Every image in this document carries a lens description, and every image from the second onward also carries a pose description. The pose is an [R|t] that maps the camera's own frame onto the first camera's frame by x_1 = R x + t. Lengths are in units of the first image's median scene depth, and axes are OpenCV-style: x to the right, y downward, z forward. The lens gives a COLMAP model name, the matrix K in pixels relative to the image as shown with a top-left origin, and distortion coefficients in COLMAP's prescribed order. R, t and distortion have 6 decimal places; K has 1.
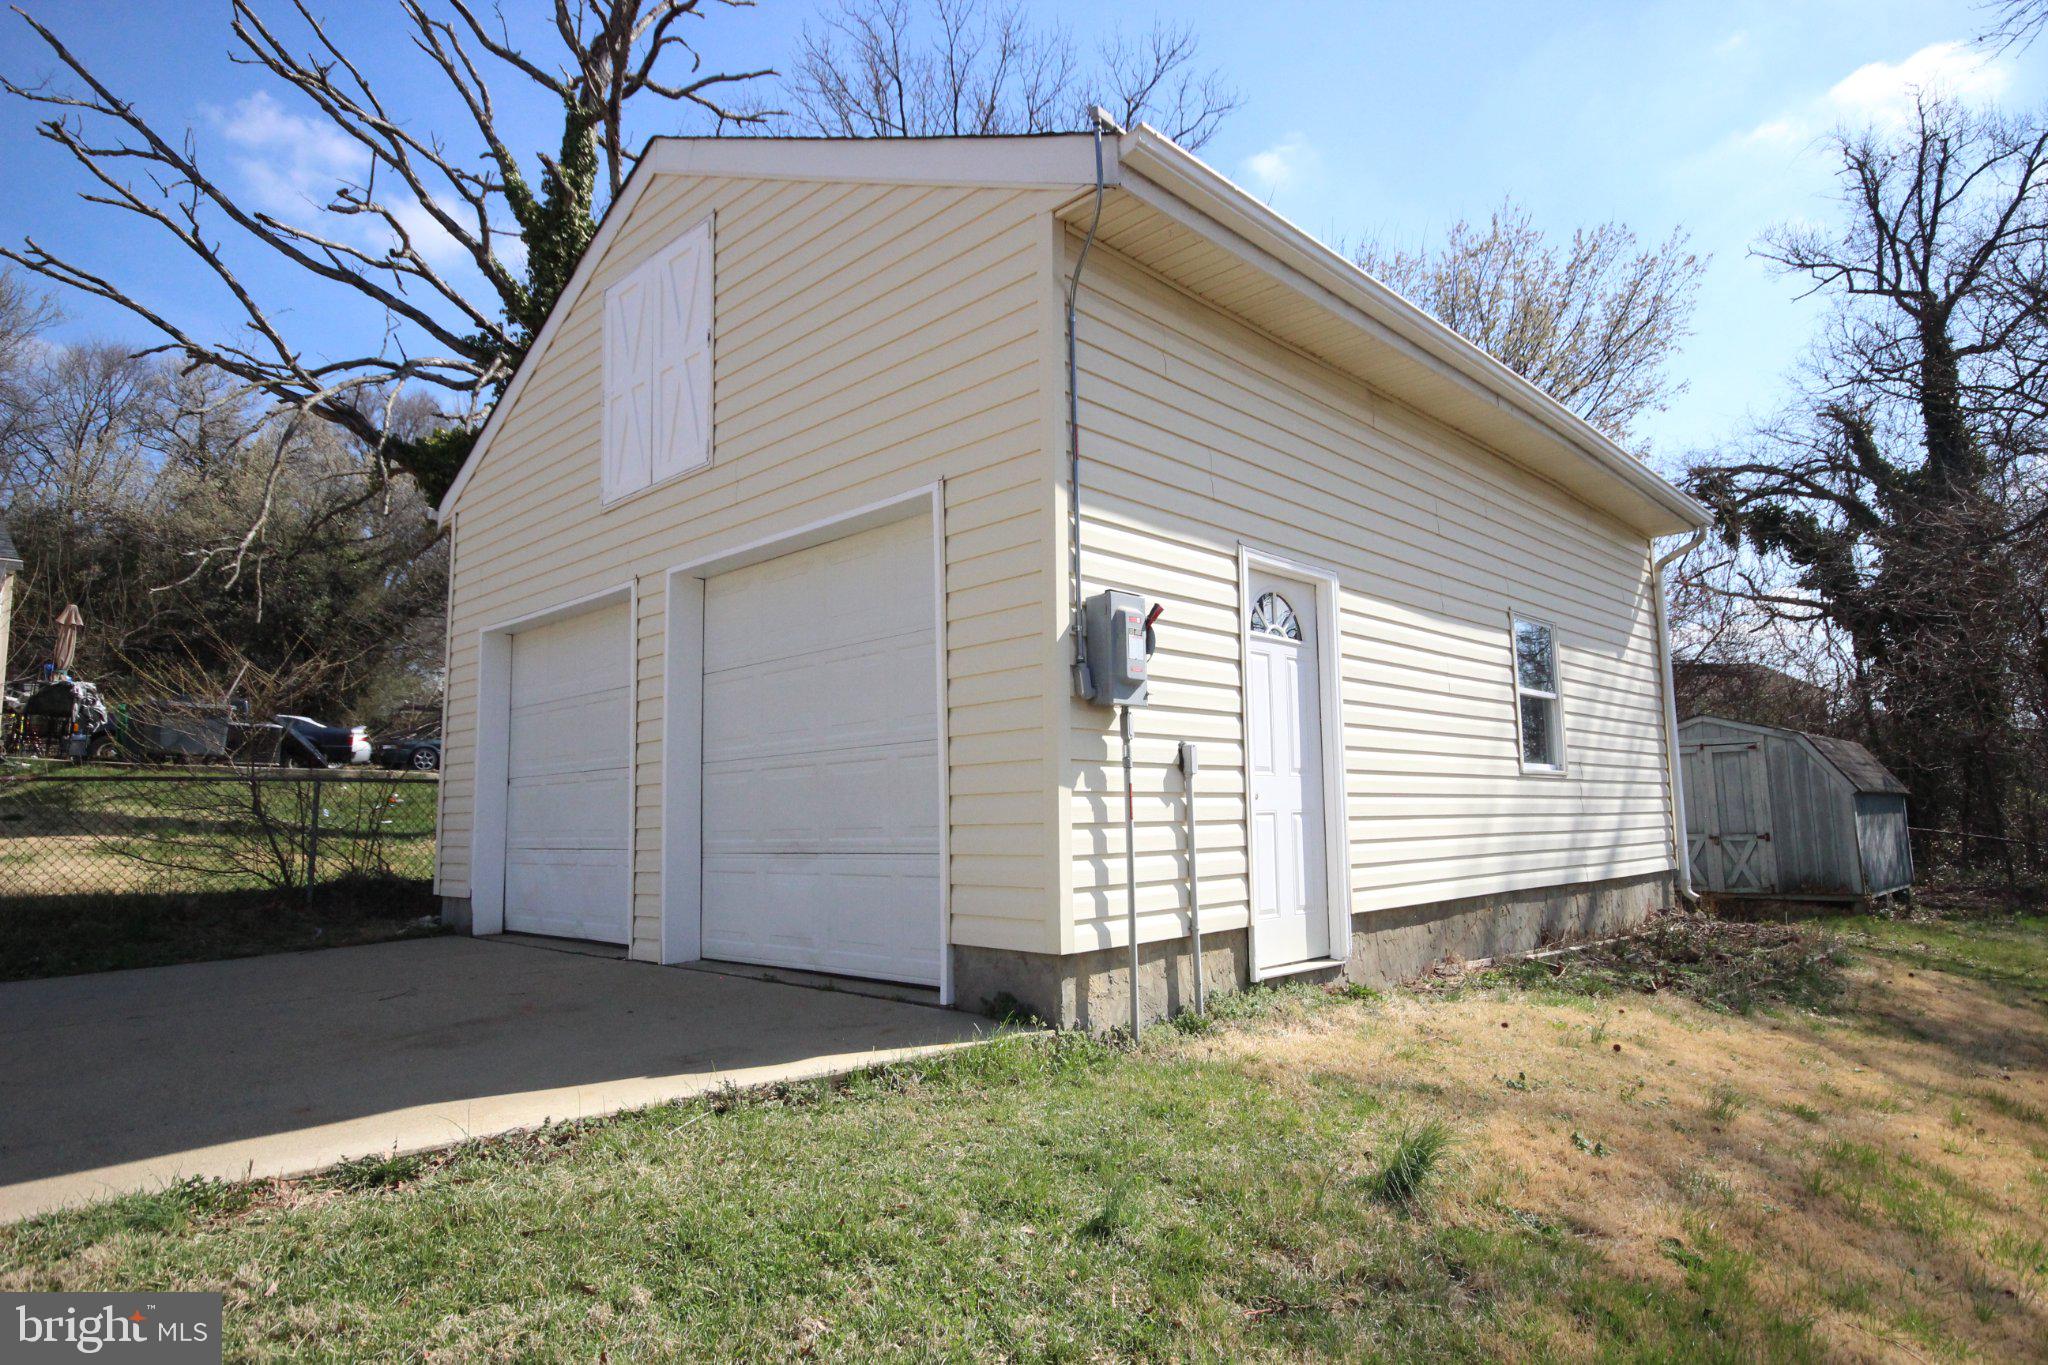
lens RADIAL K [[1176.3, 0, 1023.3], [0, 1176.3, 681.0], [0, 0, 1]] dist [0.017219, 0.000835]
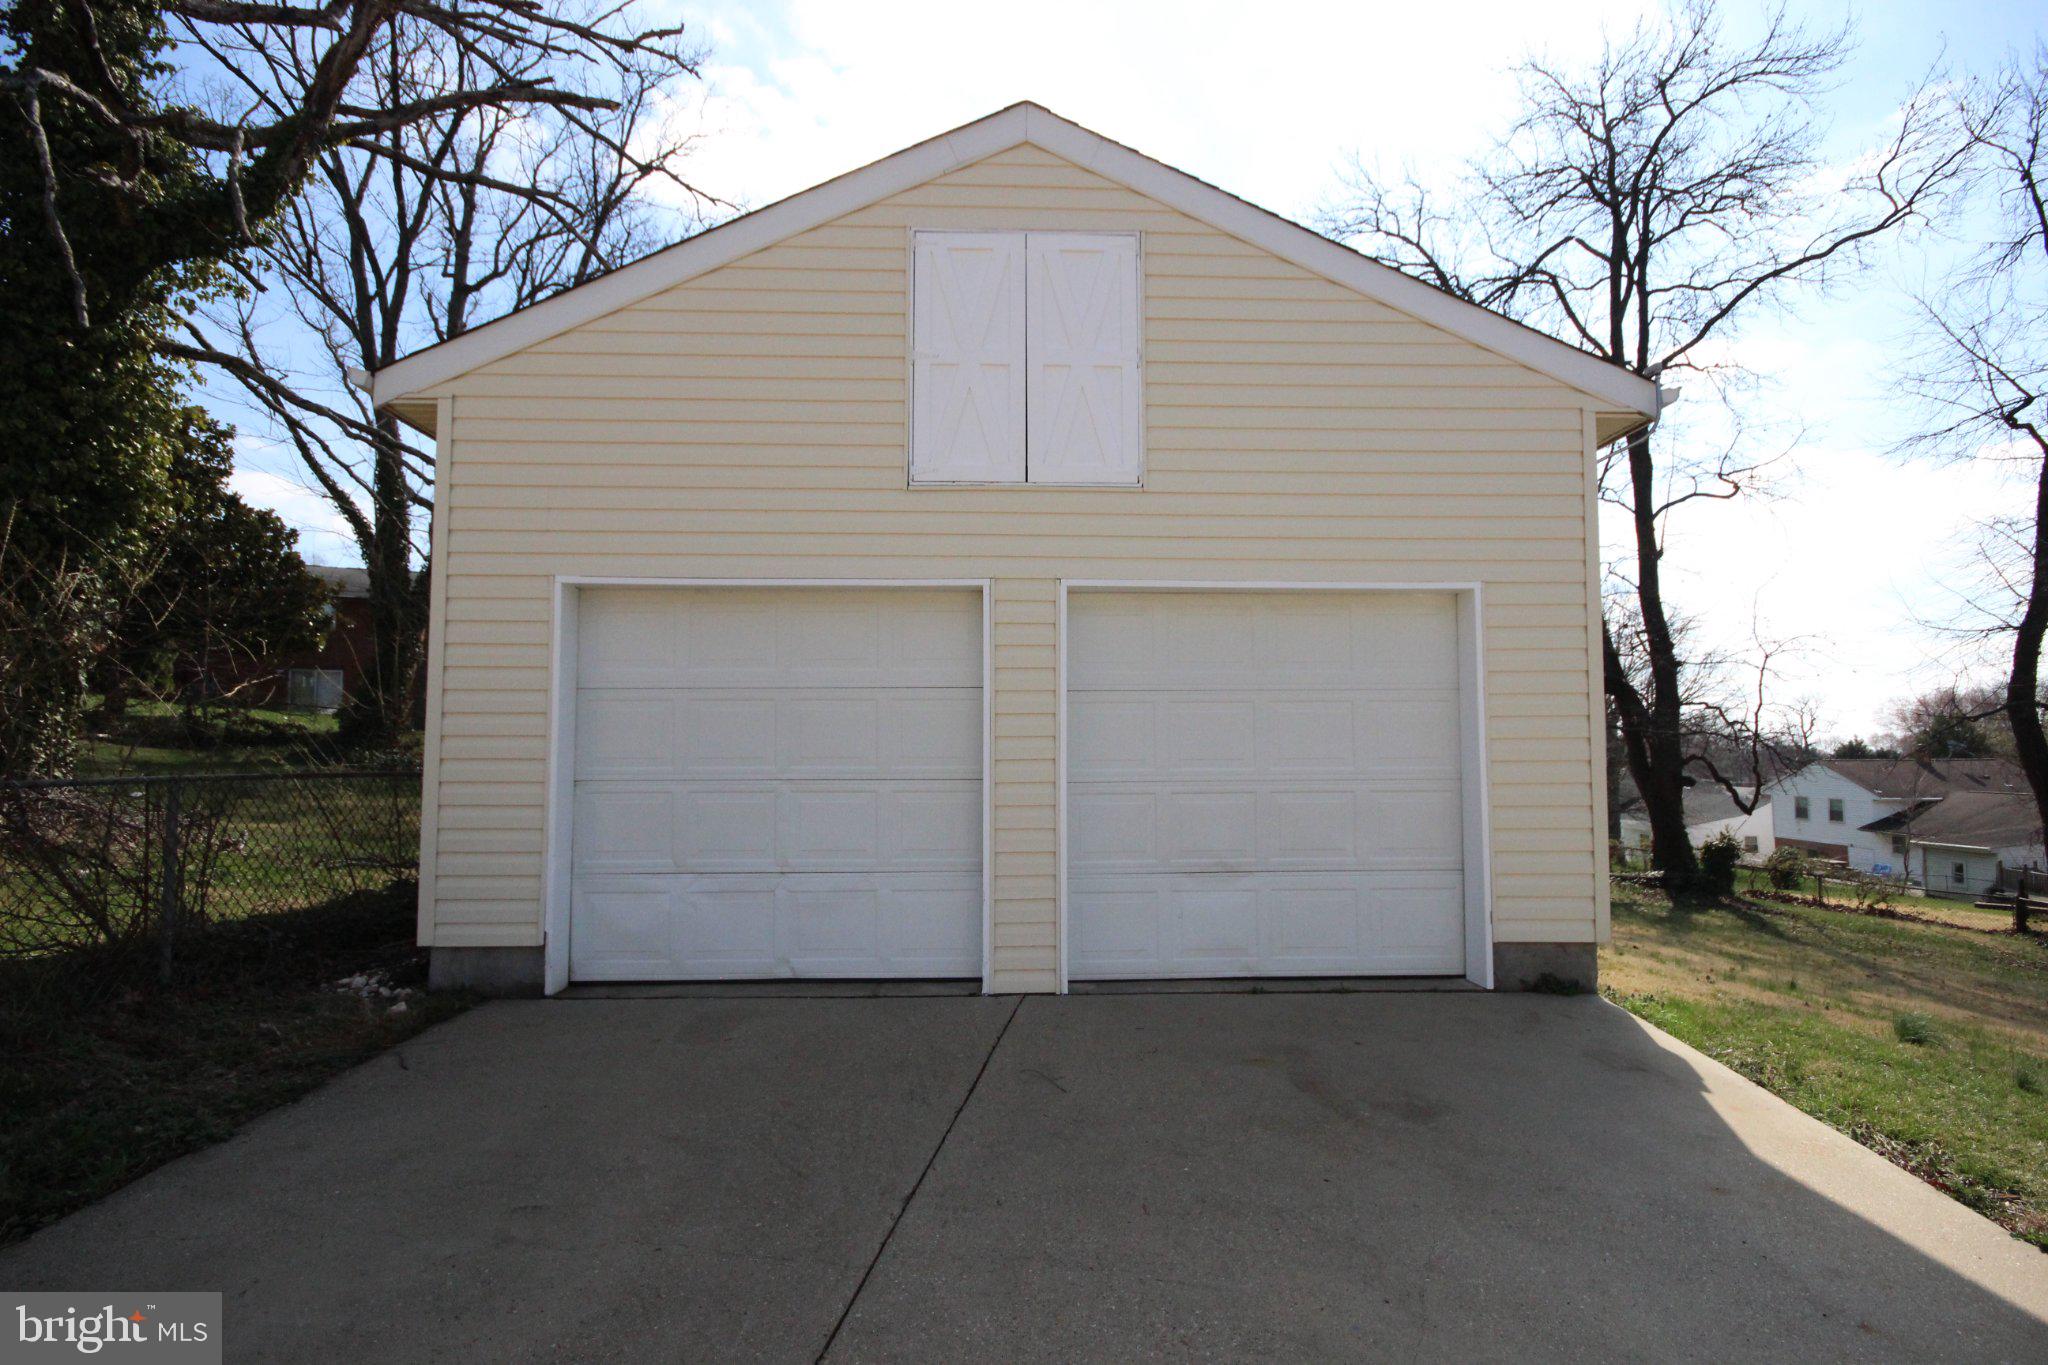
lens RADIAL K [[944.4, 0, 1025.3], [0, 944.4, 691.3], [0, 0, 1]] dist [-0.001939, -0.000962]
pose [[0.684204, 0.061735, 0.726673, -0.958812], [-0.098350, 0.995119, 0.008060, -0.009394], [-0.722629, -0.076983, 0.686936, 0.543227]]
